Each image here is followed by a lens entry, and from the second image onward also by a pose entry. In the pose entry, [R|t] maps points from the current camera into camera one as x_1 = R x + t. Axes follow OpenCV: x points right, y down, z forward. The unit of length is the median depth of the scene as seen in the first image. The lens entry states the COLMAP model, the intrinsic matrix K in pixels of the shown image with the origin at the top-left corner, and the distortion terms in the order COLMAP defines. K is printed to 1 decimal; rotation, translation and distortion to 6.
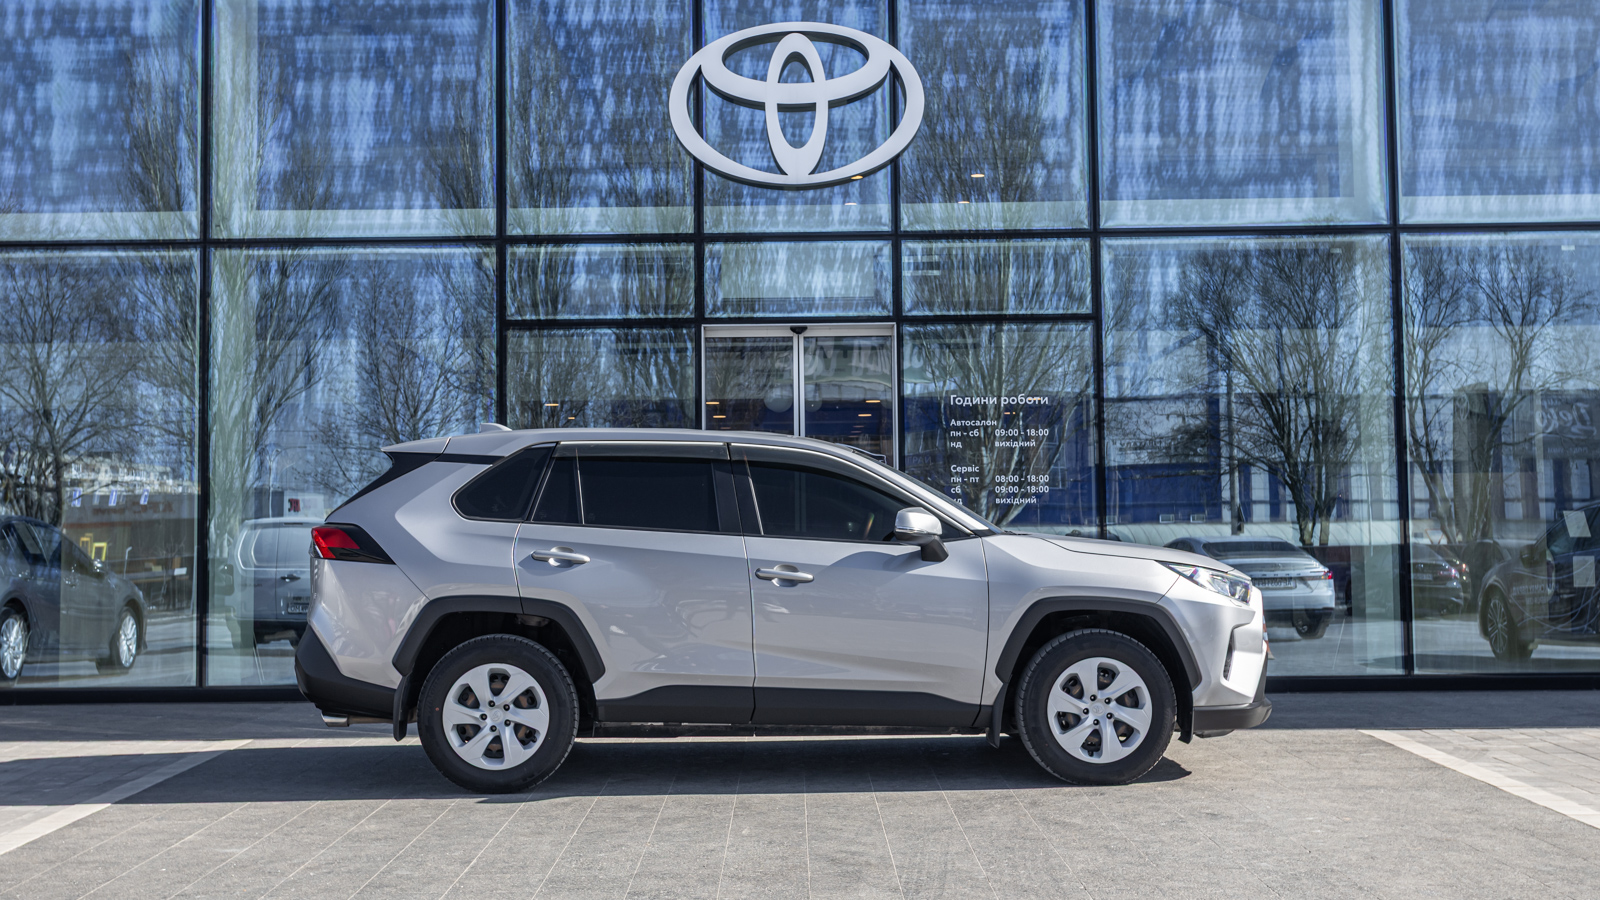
lens RADIAL K [[1808.0, 0, 780.9], [0, 1808.0, 393.2], [0, 0, 1]] dist [0.005854, 0.000210]
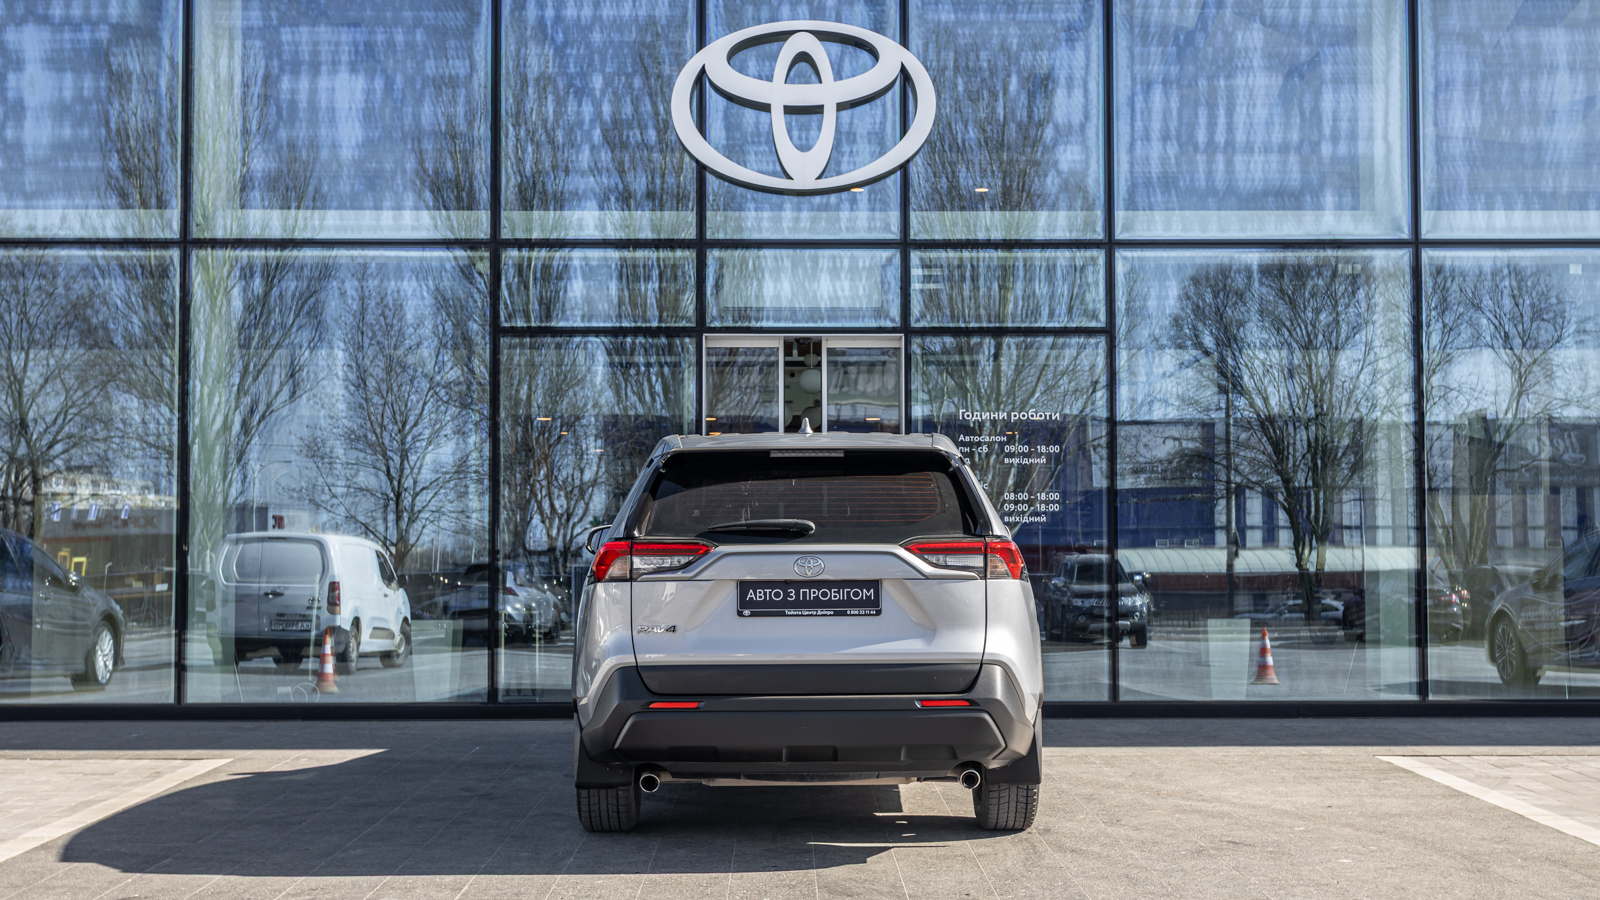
lens RADIAL K [[1827.2, 0, 816.1], [0, 1827.2, 451.3], [0, 0, 1]] dist [0.002916, 0.003827]
pose [[0.999679, 0.010327, 0.023150, -0.003699], [-0.010808, 0.999727, 0.020710, 0.002743], [-0.022930, -0.020954, 0.999517, 0.015086]]
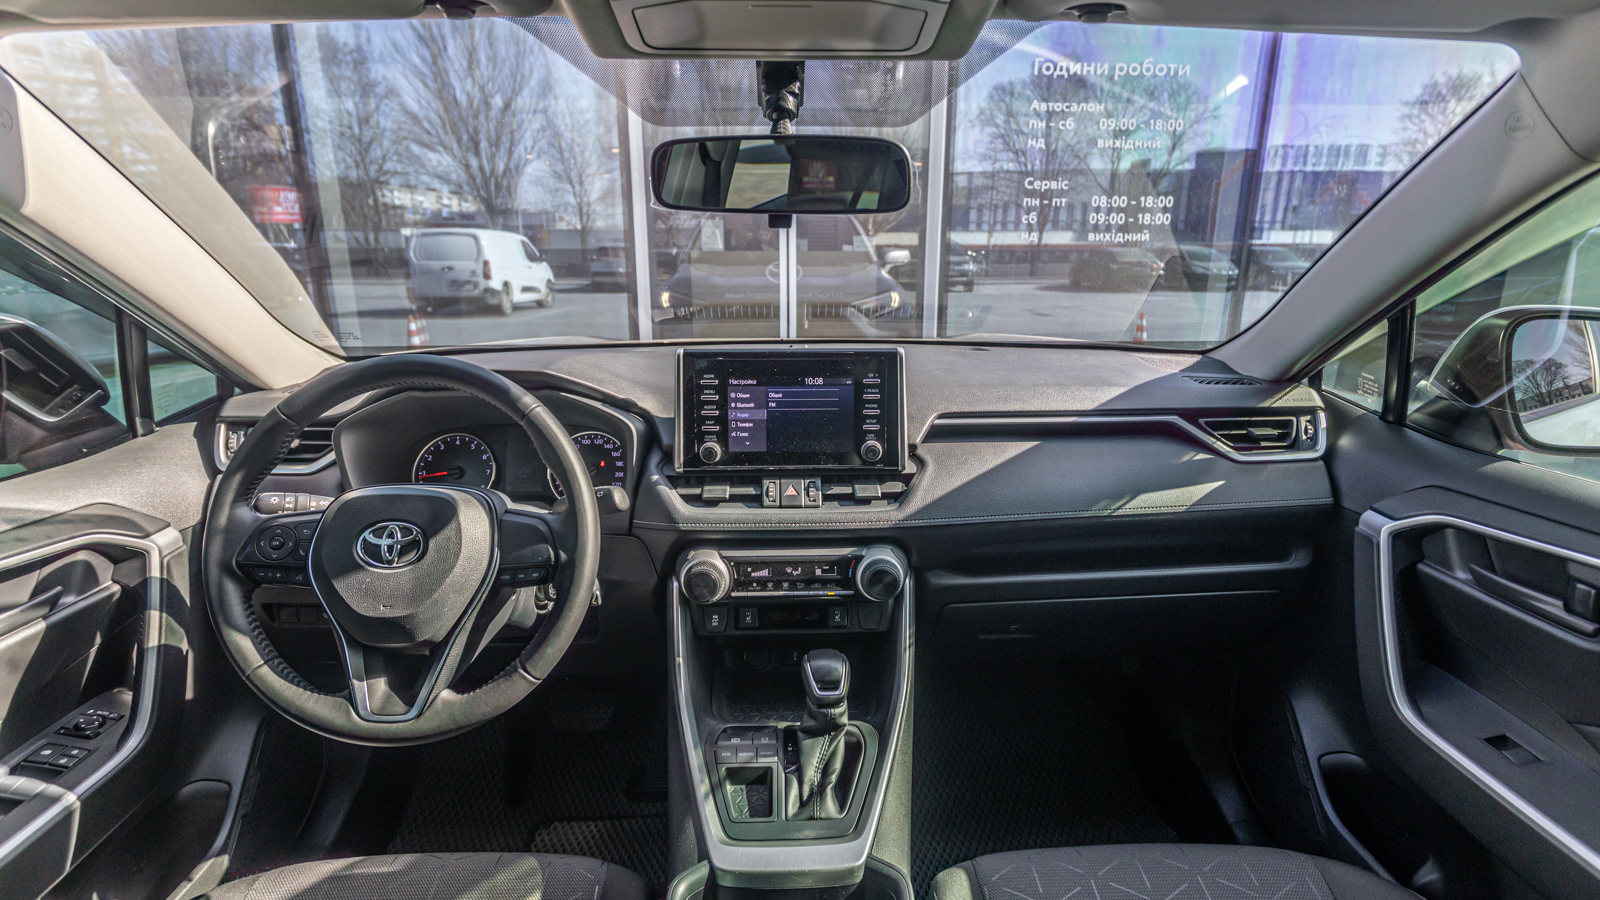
lens RADIAL K [[800.8, 0, 805.7], [0, 800.8, 453.2], [0, 0, 1]] dist [-0.000681, 0.000019]
pose [[0.999097, 0.002880, 0.042384, 0.002903], [-0.017034, 0.941138, 0.337594, 0.025198], [-0.038917, -0.338011, 0.940337, 0.476416]]
